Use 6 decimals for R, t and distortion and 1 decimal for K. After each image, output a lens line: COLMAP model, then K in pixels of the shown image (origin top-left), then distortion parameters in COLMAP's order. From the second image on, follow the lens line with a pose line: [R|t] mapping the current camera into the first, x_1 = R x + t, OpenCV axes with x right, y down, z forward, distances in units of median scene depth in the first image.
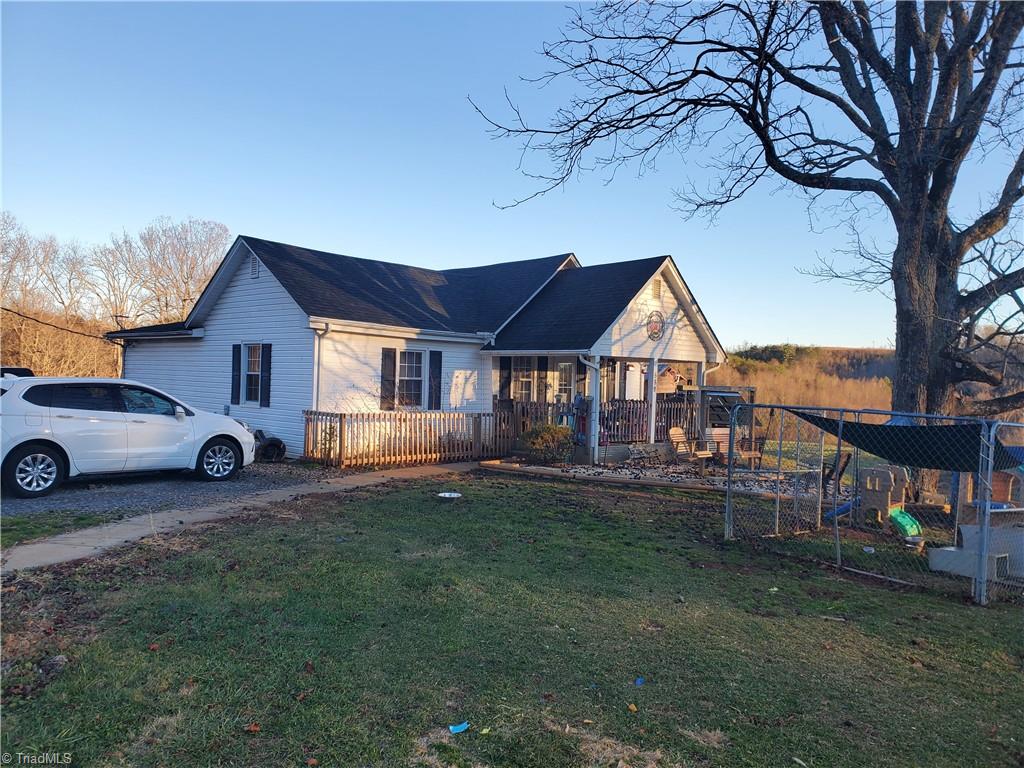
lens RADIAL K [[784.3, 0, 509.0], [0, 784.3, 378.9], [0, 0, 1]] dist [0.053122, -0.038401]
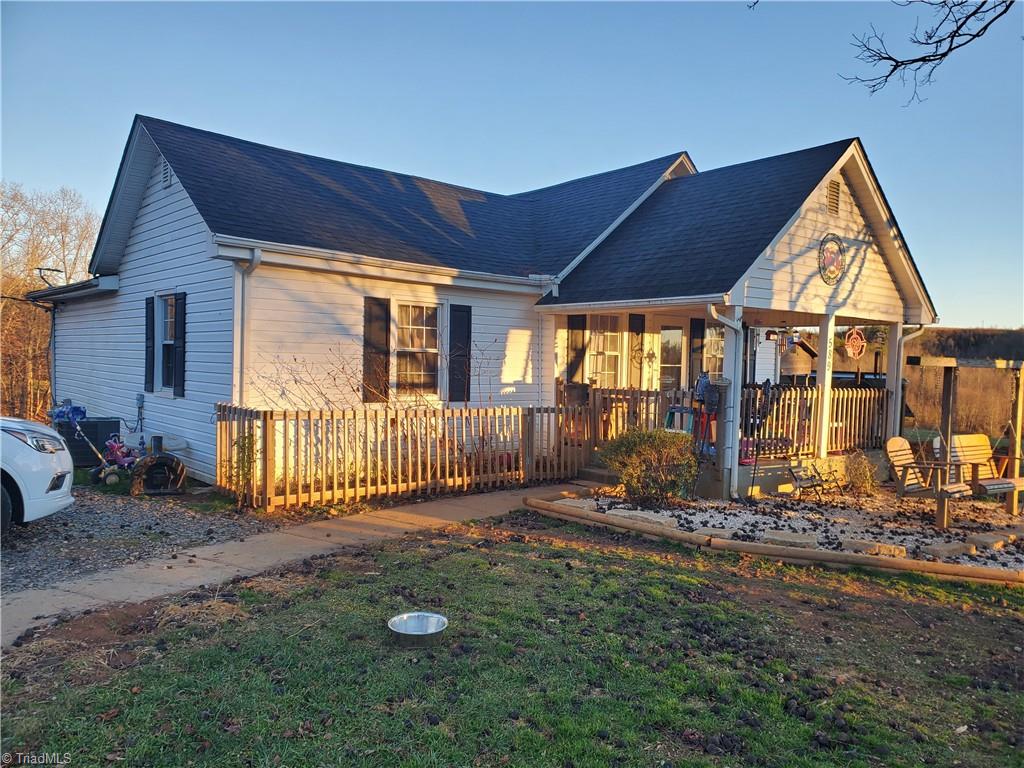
lens RADIAL K [[784.3, 0, 519.7], [0, 784.3, 389.4], [0, 0, 1]] dist [0.053122, -0.038401]
pose [[0.995516, -0.000538, -0.094595, 0.009566], [0.003791, 0.999407, 0.034214, 0.009043], [0.094521, -0.034419, 0.994928, 0.385437]]
